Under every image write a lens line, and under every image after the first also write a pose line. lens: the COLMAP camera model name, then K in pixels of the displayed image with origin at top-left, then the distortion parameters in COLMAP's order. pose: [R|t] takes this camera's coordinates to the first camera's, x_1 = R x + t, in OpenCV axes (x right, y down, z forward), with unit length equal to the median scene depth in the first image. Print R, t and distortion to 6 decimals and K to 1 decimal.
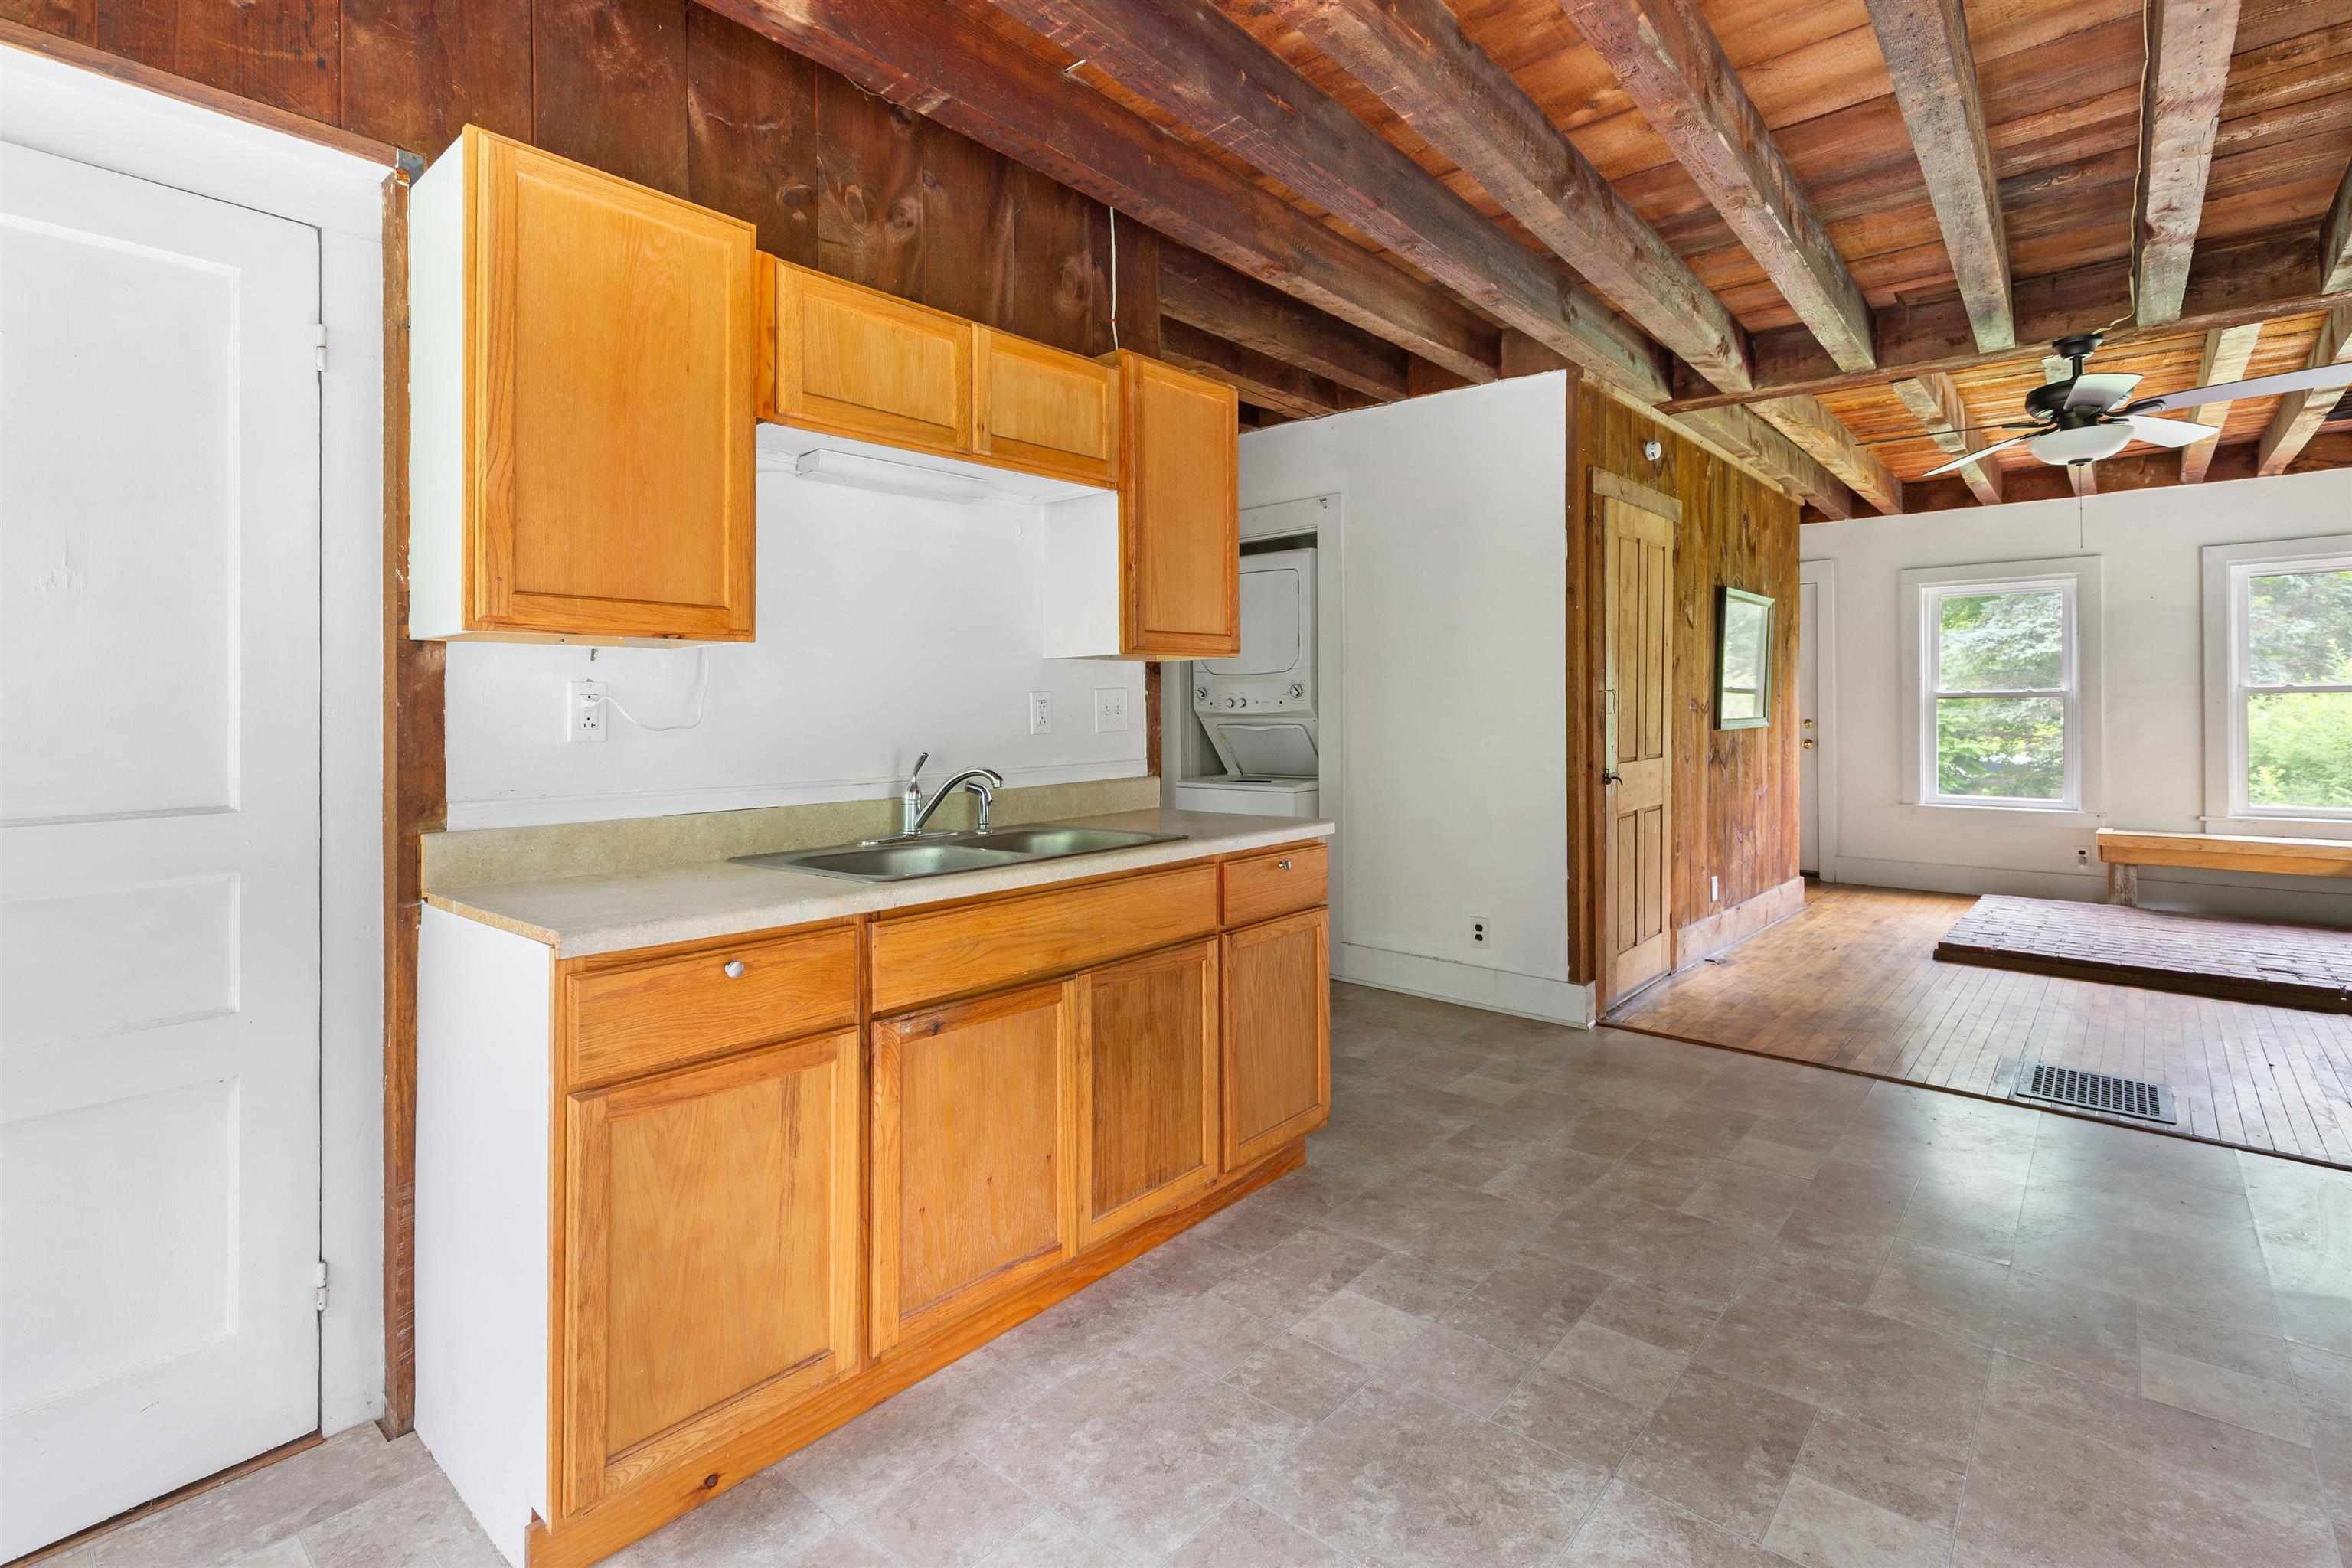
lens RADIAL K [[1085.8, 0, 1168.1], [0, 1085.8, 718.9], [0, 0, 1]] dist [0.003561, 0.000461]
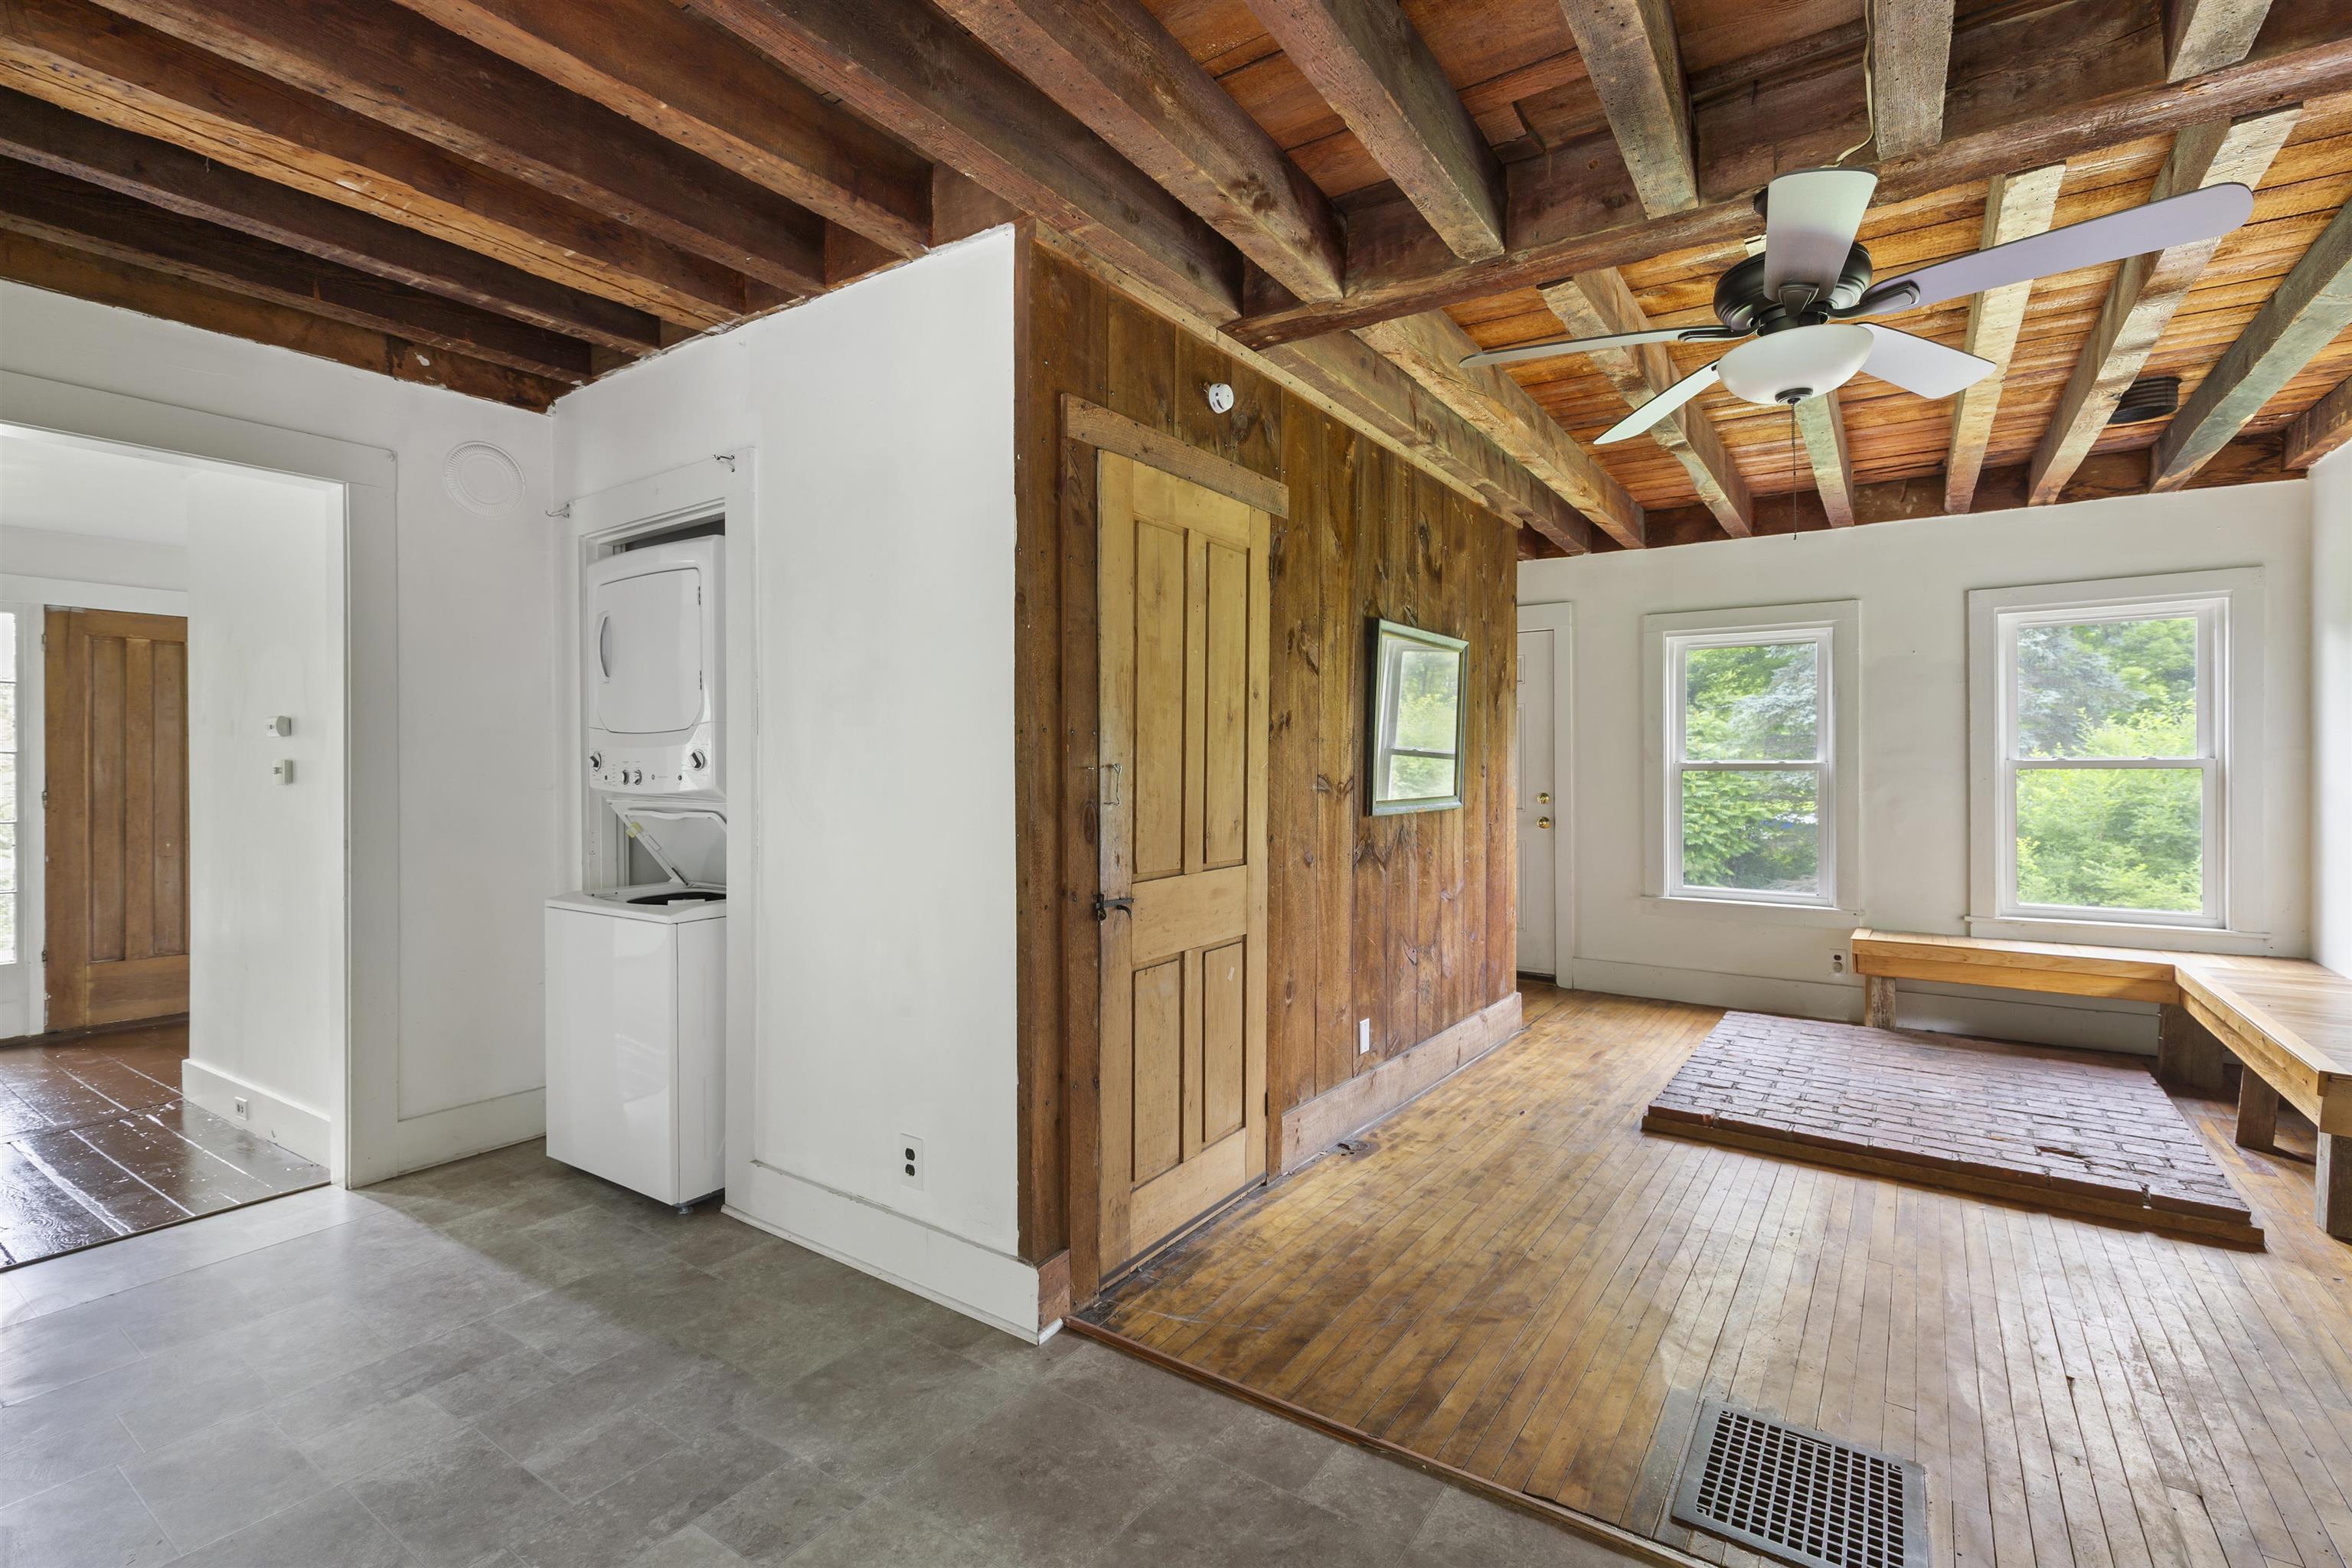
lens RADIAL K [[1070.4, 0, 1179.2], [0, 1070.4, 770.5], [0, 0, 1]] dist [0.001531, -0.000192]
pose [[0.991782, 0.006247, 0.127784, 0.283980], [-0.005730, 0.999974, -0.004416, -0.016308], [-0.127808, 0.003647, 0.991792, 0.304578]]
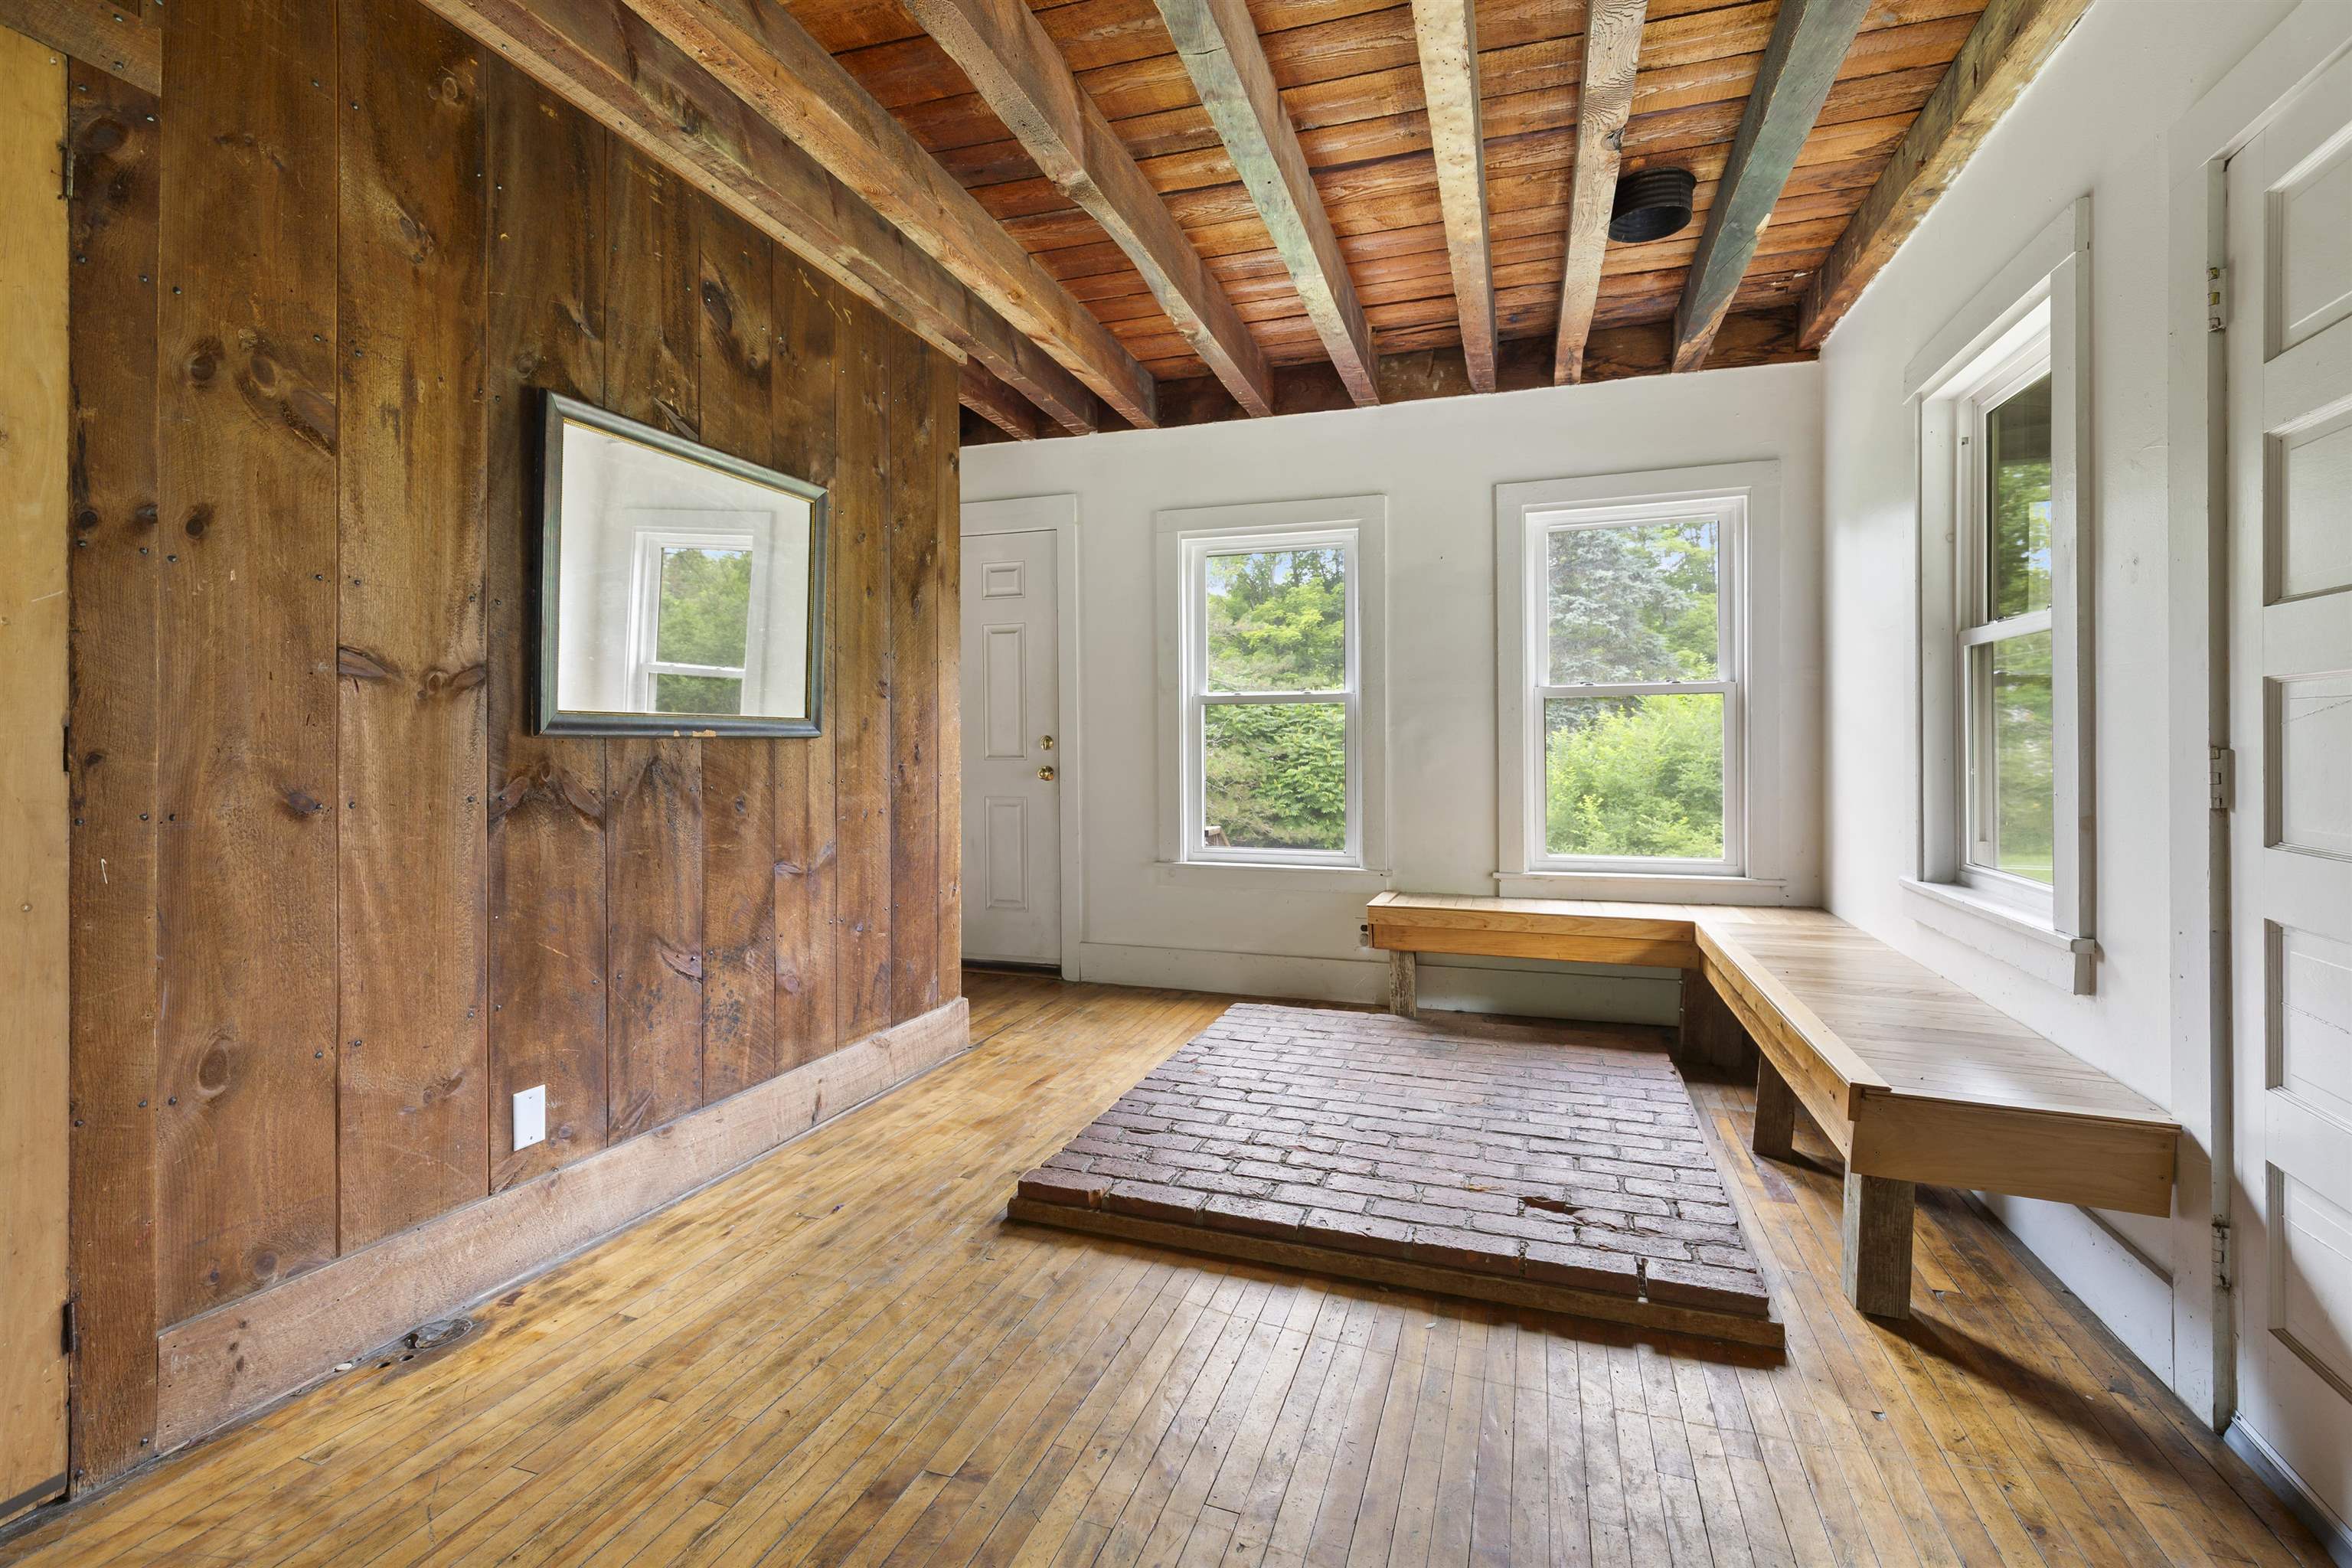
lens RADIAL K [[1071.6, 0, 1179.6], [0, 1071.6, 751.4], [0, 0, 1]] dist [0.004086, -0.000001]
pose [[0.916562, 0.002849, 0.399883, 0.555033], [-0.001291, 0.999990, -0.004167, 0.017129], [-0.399891, 0.003303, 0.916557, 0.513311]]
